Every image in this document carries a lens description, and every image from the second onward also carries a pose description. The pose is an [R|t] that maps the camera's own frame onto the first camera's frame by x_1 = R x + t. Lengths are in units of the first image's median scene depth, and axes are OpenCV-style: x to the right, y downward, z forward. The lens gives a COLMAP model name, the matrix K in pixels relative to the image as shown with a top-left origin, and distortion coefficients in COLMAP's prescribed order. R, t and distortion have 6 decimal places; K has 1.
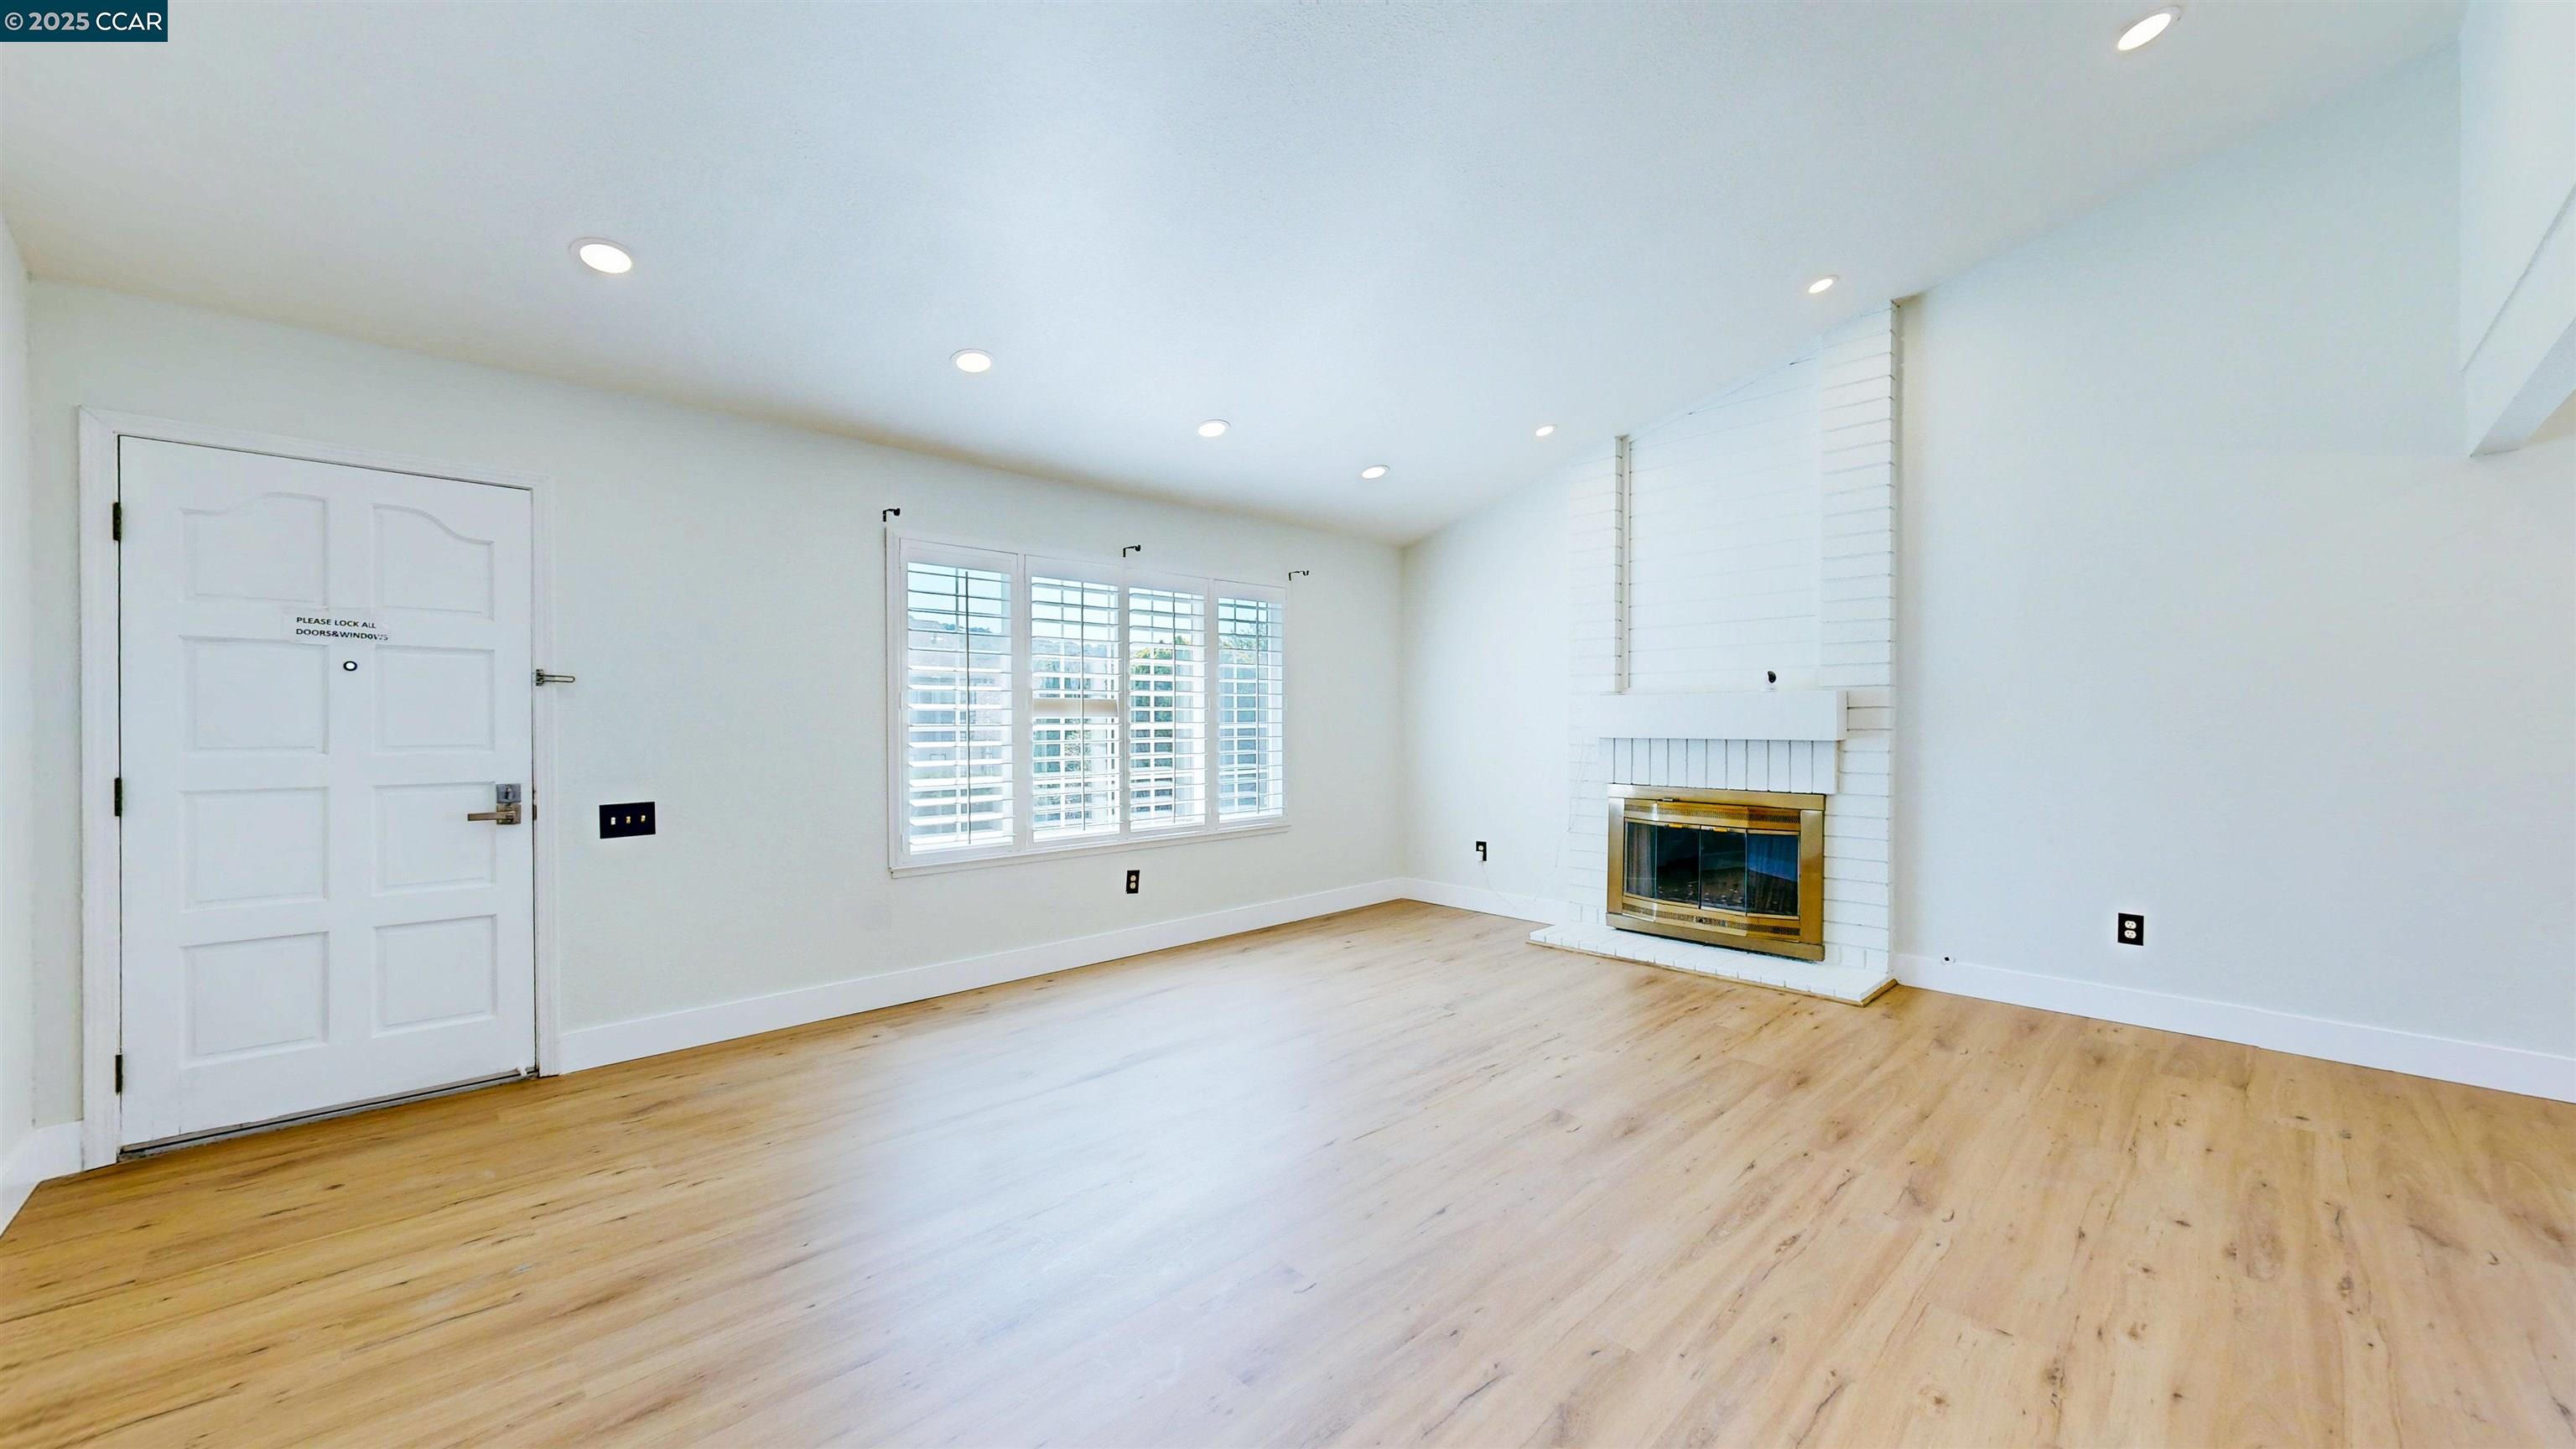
lens RADIAL K [[944.6, 0, 1294.2], [0, 944.6, 729.1], [0, 0, 1]] dist [-0.000979, -0.000157]
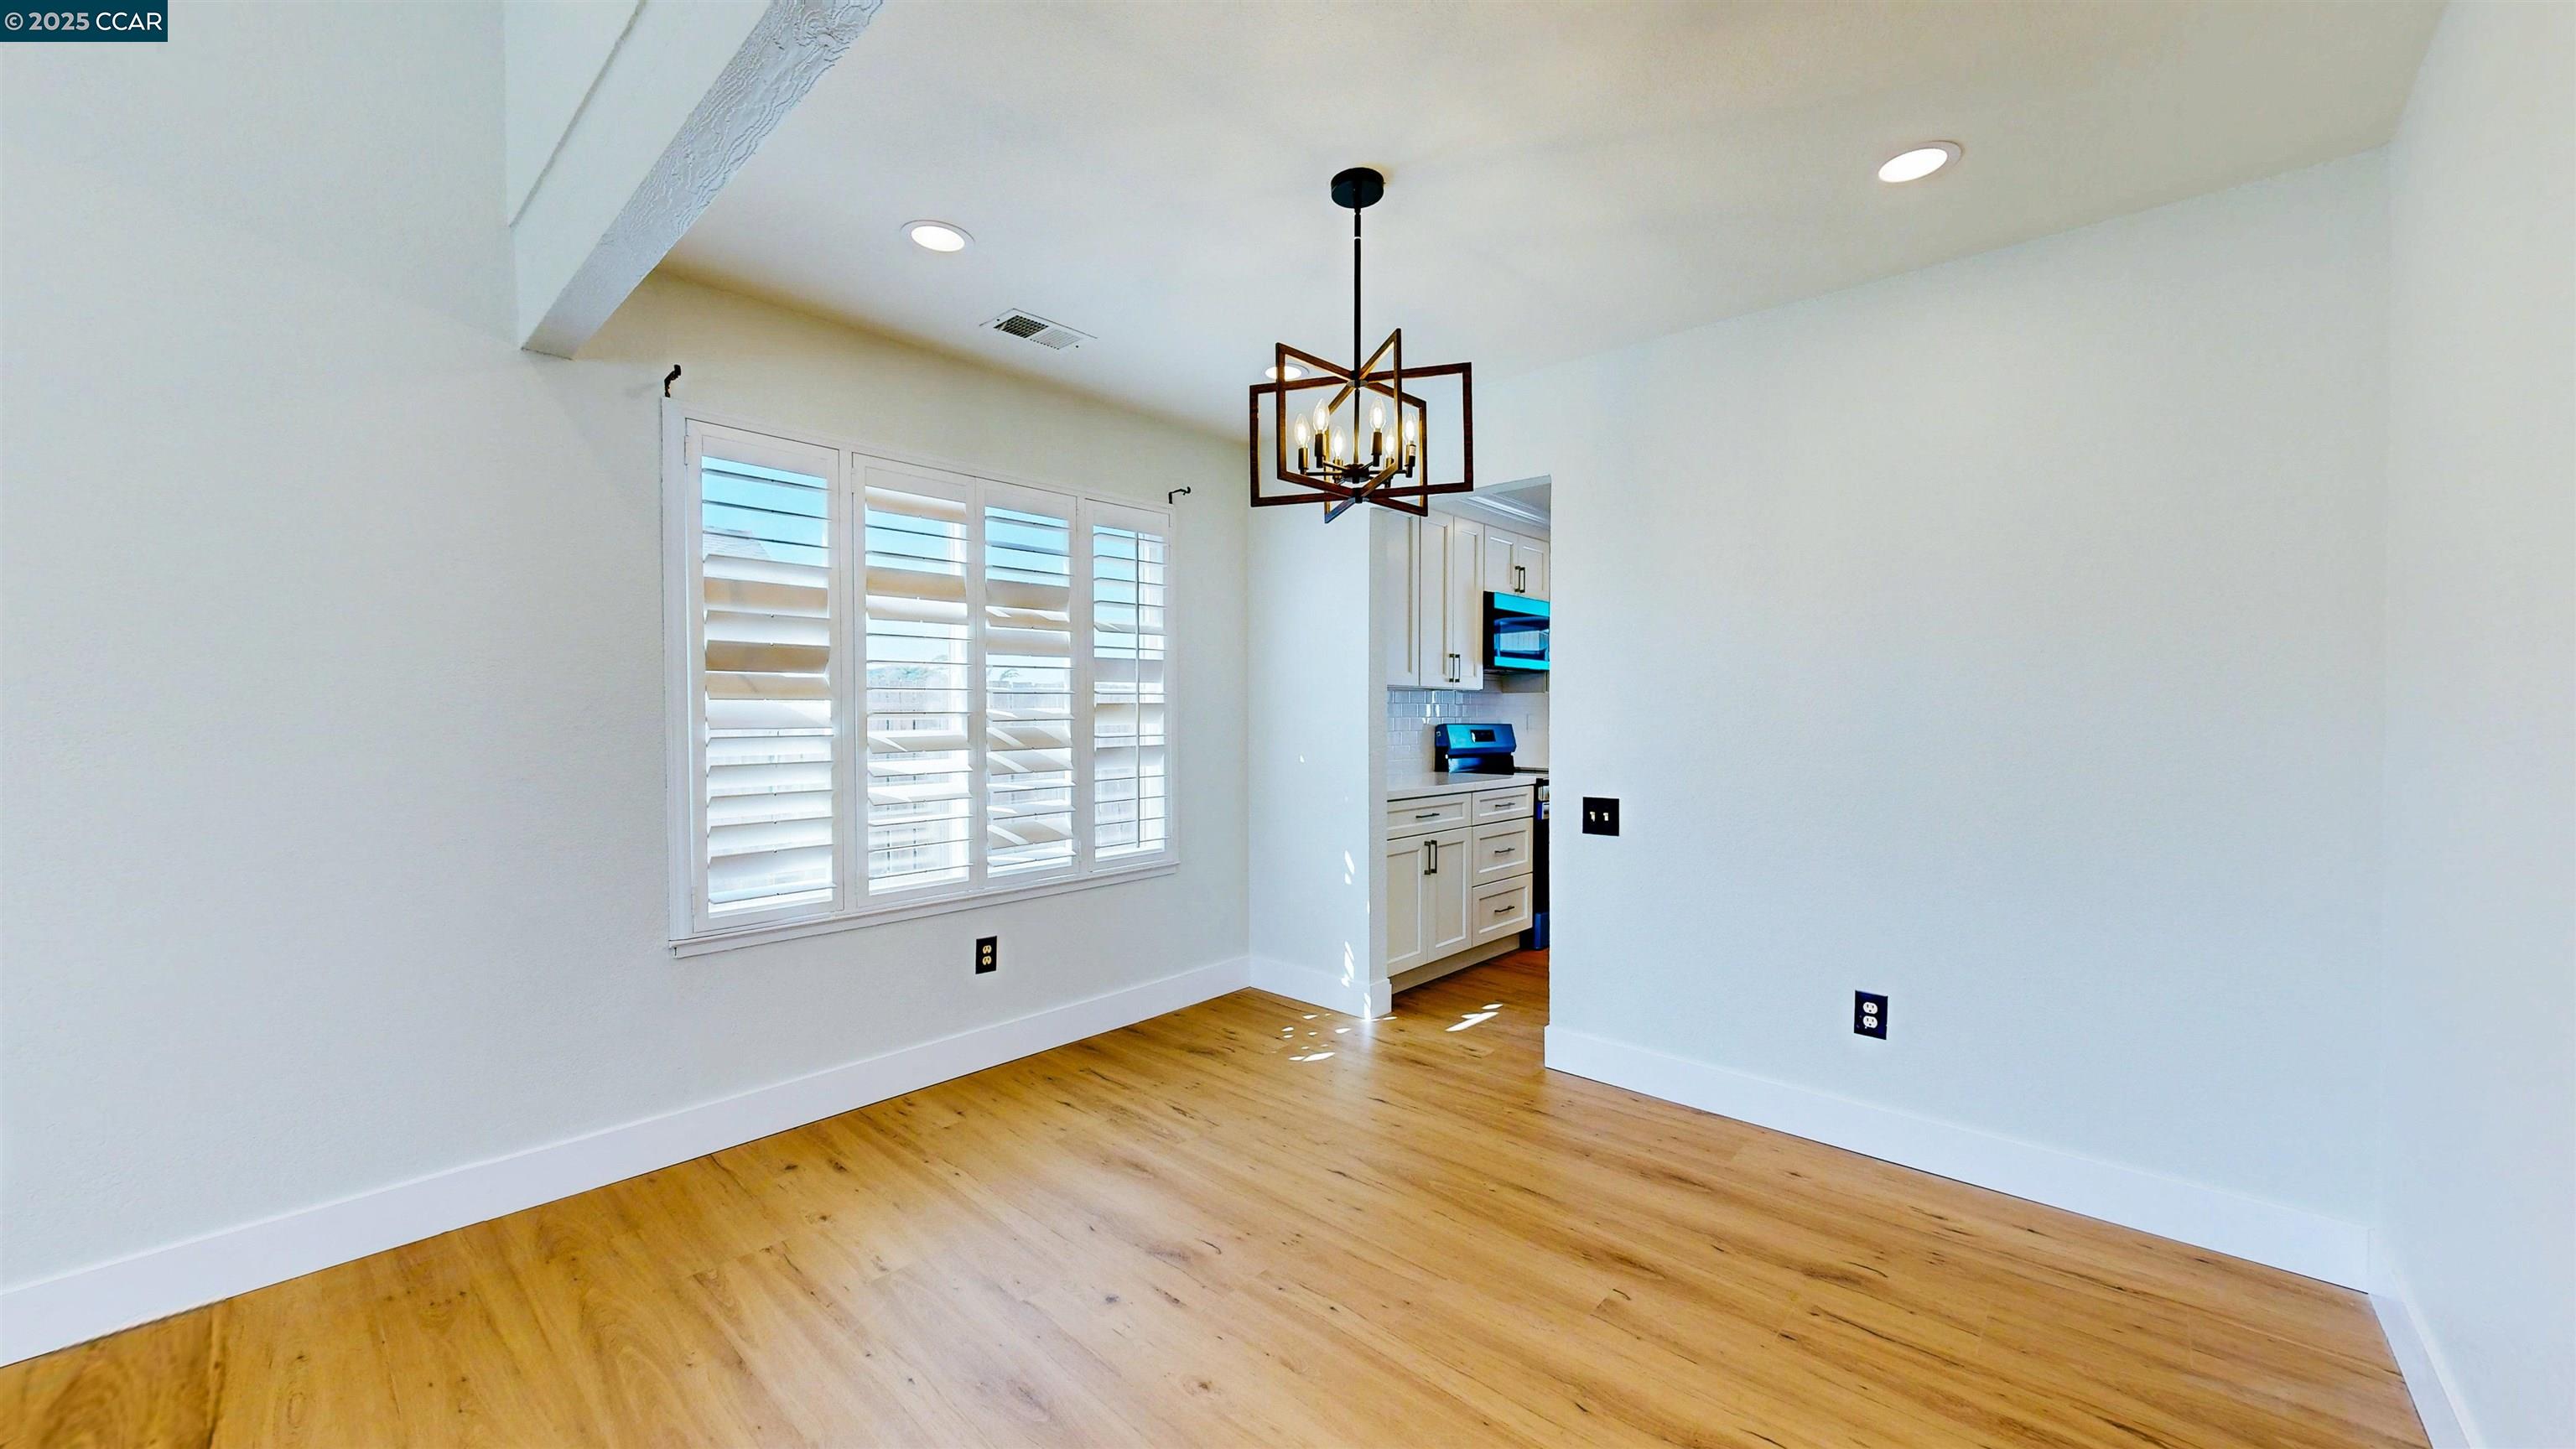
lens RADIAL K [[944.6, 0, 1280.8], [0, 944.6, 731.0], [0, 0, 1]] dist [-0.000979, -0.000157]
pose [[-0.057484, -0.017049, 0.998201, 0.446853], [0.007274, 0.999820, 0.017495, -0.003710], [-0.998320, 0.008267, -0.057350, 0.424936]]
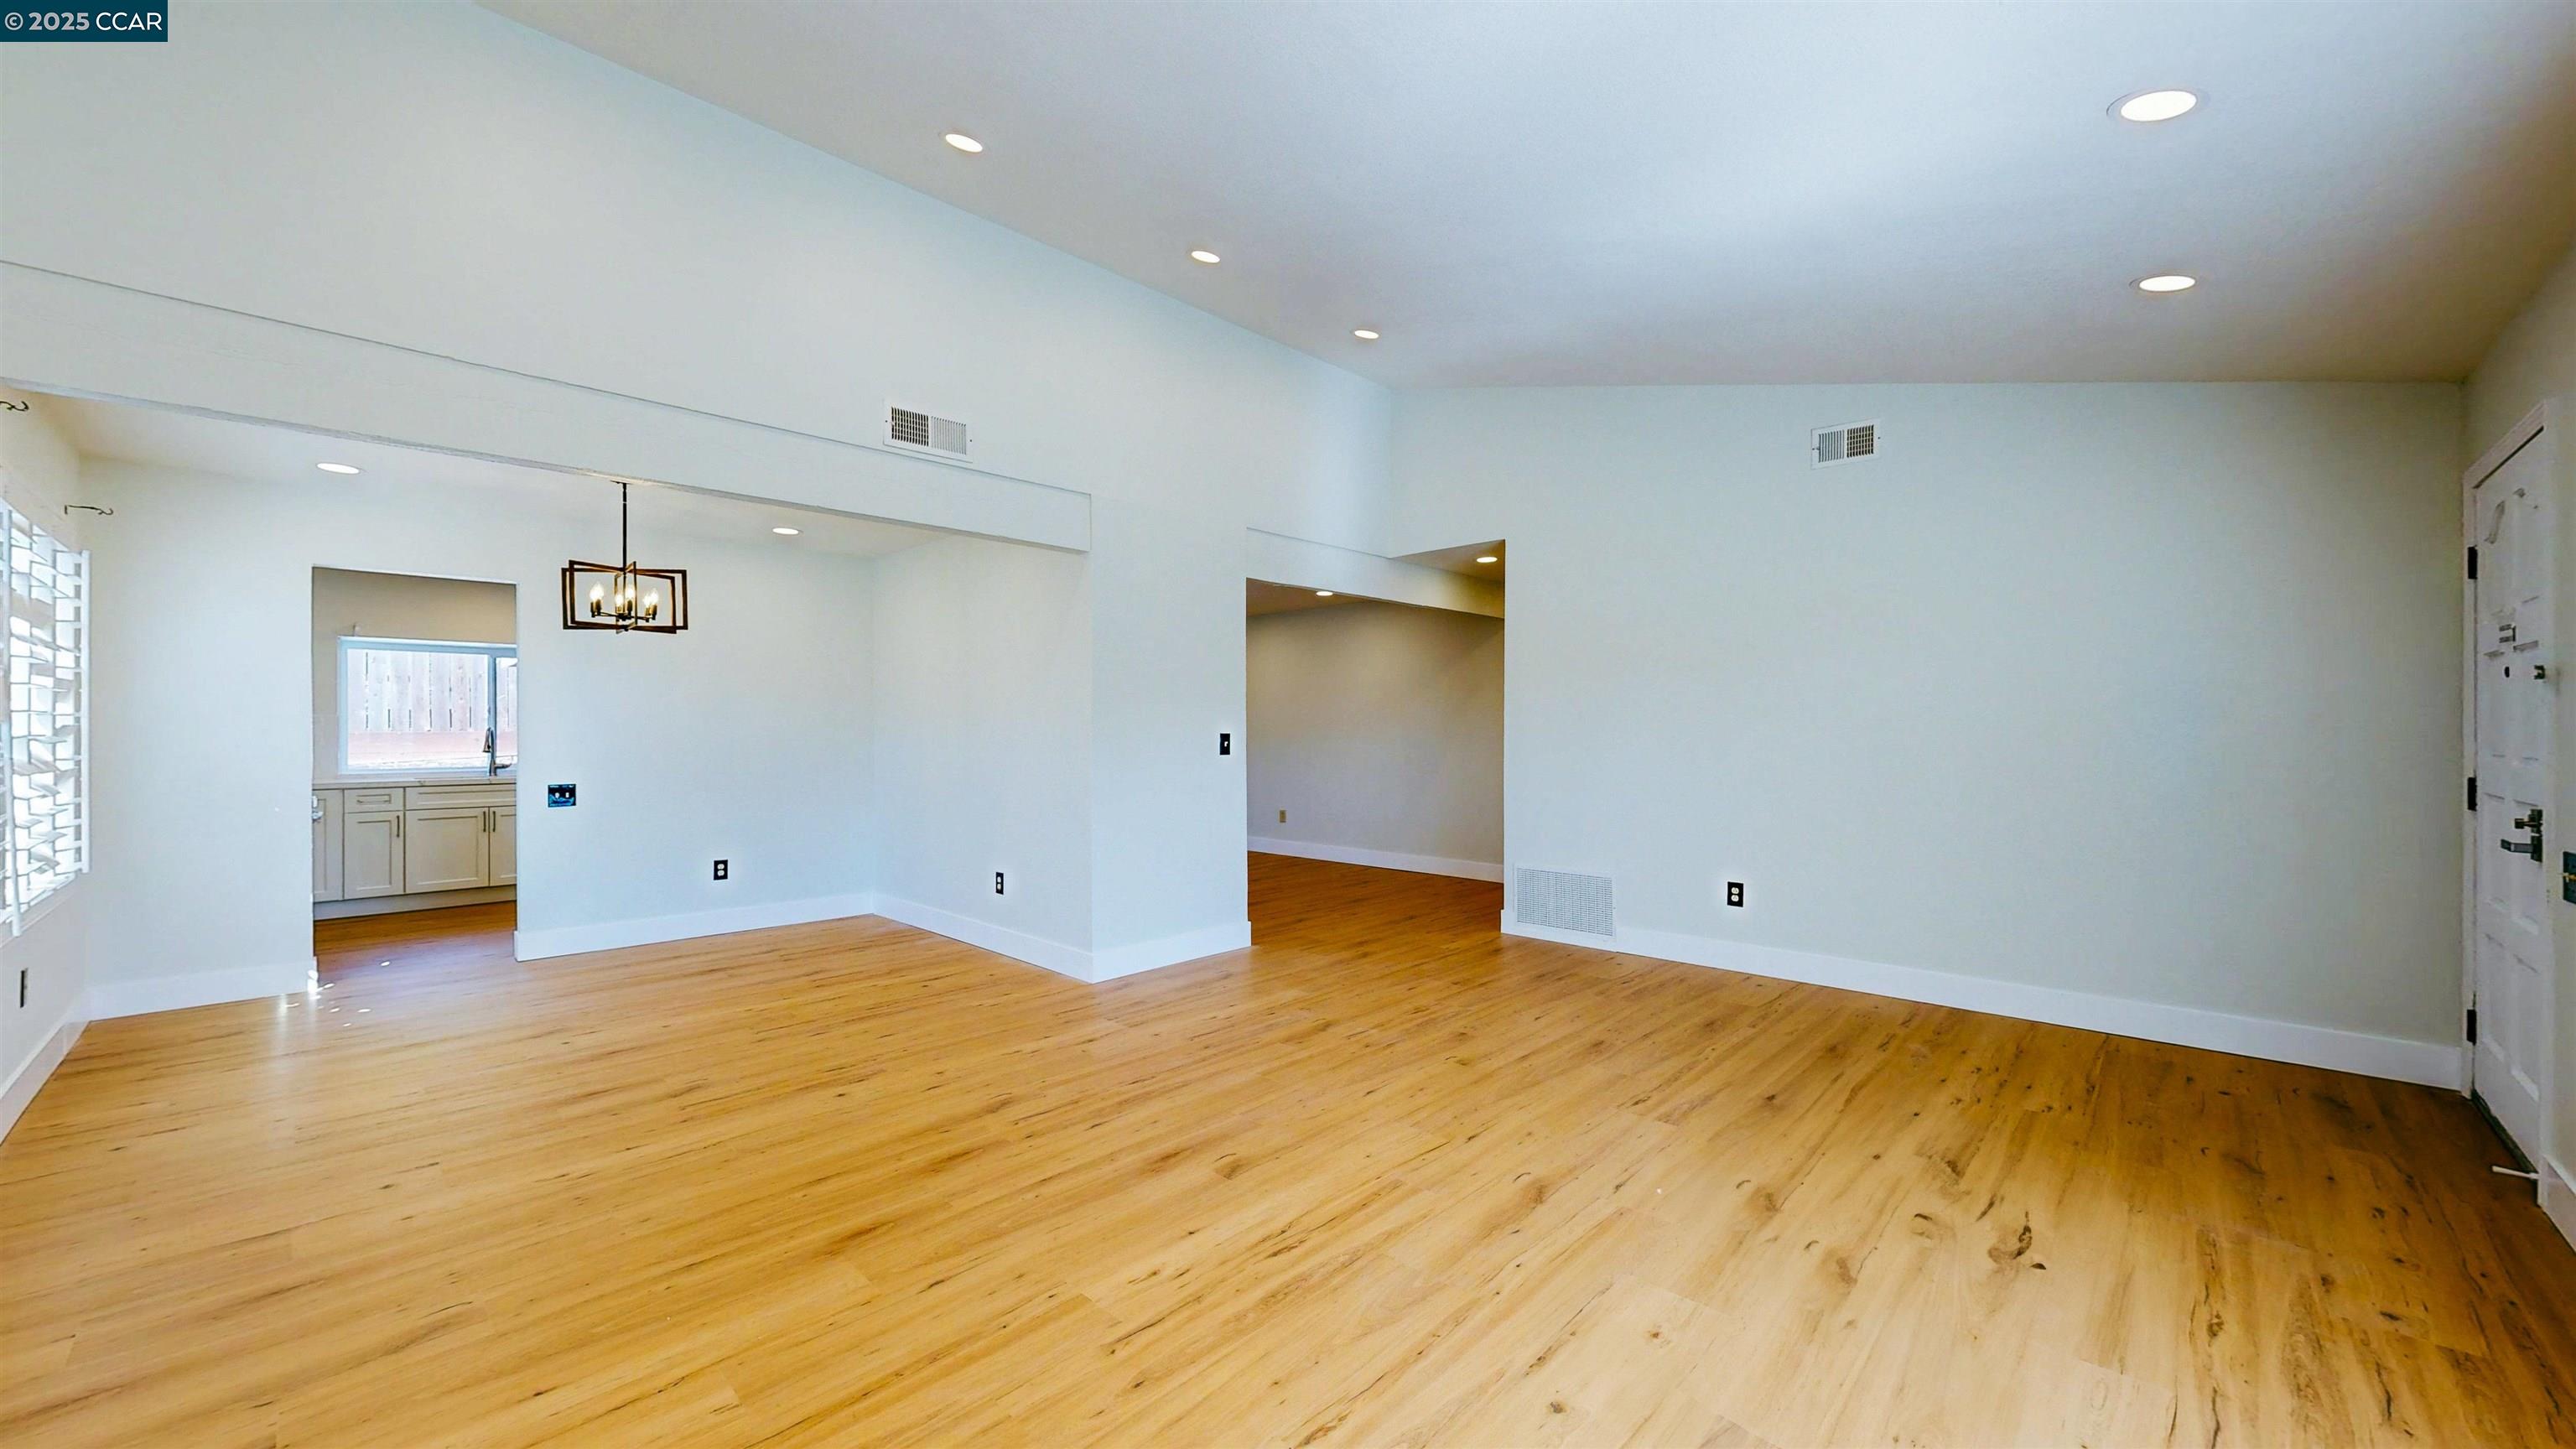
lens RADIAL K [[944.6, 0, 1293.5], [0, 944.6, 728.8], [0, 0, 1]] dist [-0.000979, -0.000157]
pose [[-0.999317, 0.002786, -0.036851, 0.217167], [0.002640, 0.999988, 0.004015, -0.014403], [0.036862, 0.003915, -0.999313, 1.628498]]
